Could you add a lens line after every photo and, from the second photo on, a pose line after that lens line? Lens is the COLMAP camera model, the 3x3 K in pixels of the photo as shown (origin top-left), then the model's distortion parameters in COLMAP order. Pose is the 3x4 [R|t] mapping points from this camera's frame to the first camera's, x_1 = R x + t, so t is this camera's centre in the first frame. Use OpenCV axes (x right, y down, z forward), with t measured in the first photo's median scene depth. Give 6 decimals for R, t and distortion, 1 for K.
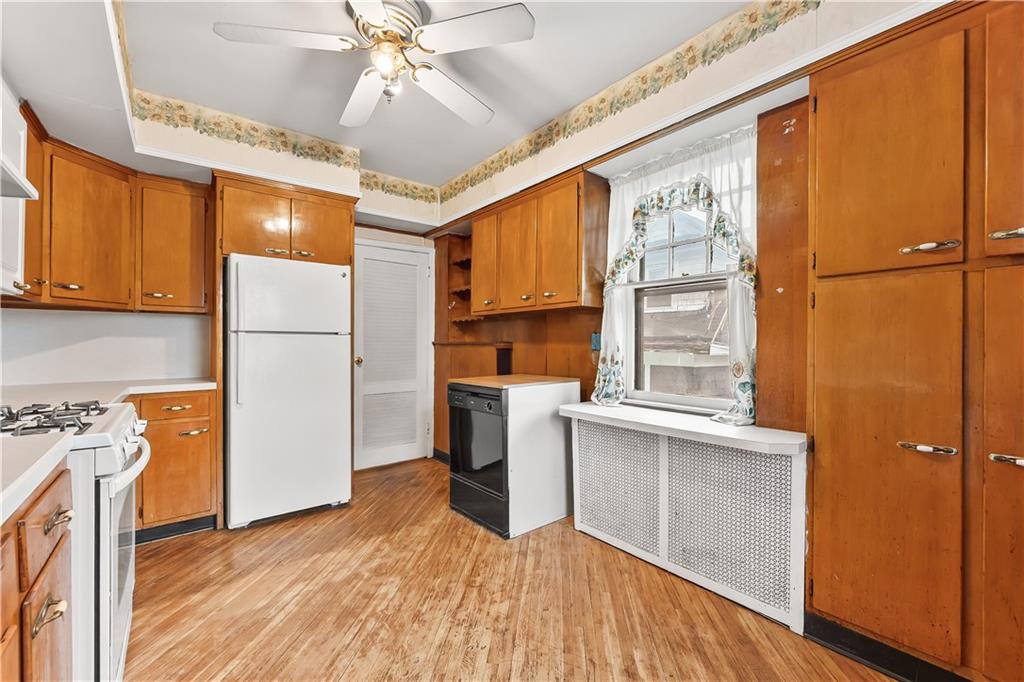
lens RADIAL K [[415.3, 0, 510.0], [0, 415.3, 345.1], [0, 0, 1]] dist [-0.001238, -0.000201]
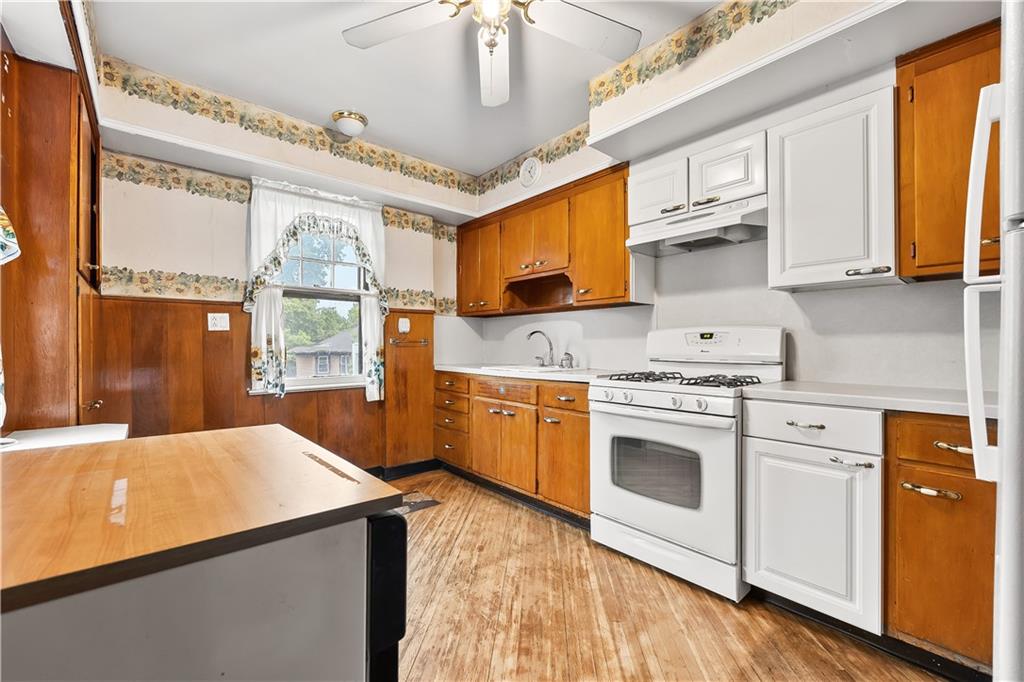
lens RADIAL K [[415.3, 0, 515.0], [0, 415.3, 344.2], [0, 0, 1]] dist [-0.001238, -0.000201]
pose [[-0.998826, 0.002468, -0.048378, -0.307260], [0.002825, 0.999969, -0.007318, 0.027496], [0.048359, -0.007446, -0.998802, 1.920436]]
